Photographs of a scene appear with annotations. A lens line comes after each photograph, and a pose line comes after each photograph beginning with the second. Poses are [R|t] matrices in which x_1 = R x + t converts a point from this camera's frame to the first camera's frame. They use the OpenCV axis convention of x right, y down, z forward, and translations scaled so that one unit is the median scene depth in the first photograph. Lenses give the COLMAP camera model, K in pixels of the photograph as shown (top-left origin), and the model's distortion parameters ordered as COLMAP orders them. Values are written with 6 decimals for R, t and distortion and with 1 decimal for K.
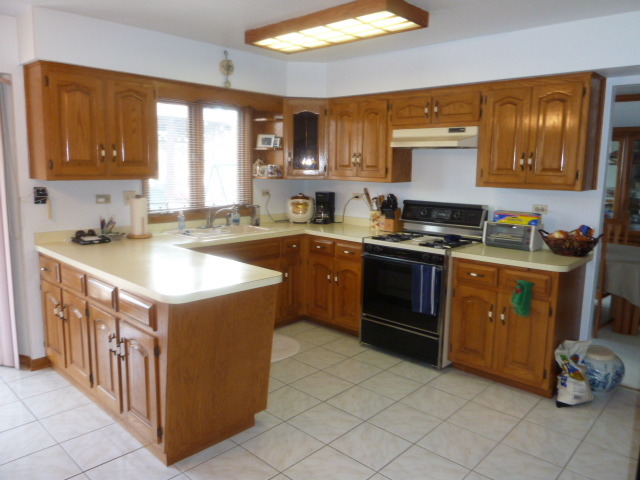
lens RADIAL K [[479.5, 0, 316.7], [0, 479.5, 239.2], [0, 0, 1]] dist [-0.003902, -0.001020]
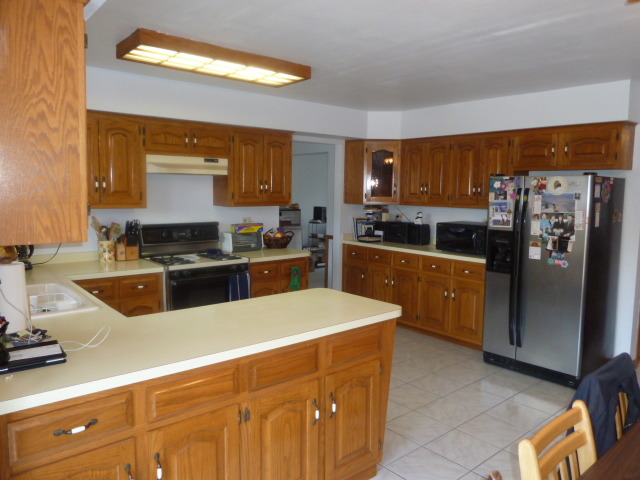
lens RADIAL K [[479.5, 0, 316.5], [0, 479.5, 238.1], [0, 0, 1]] dist [-0.003902, -0.001020]
pose [[0.115639, -0.111361, 0.987029, -0.849939], [0.145960, 0.984813, 0.094011, -0.108996], [-0.982509, 0.133196, 0.130137, 0.600429]]
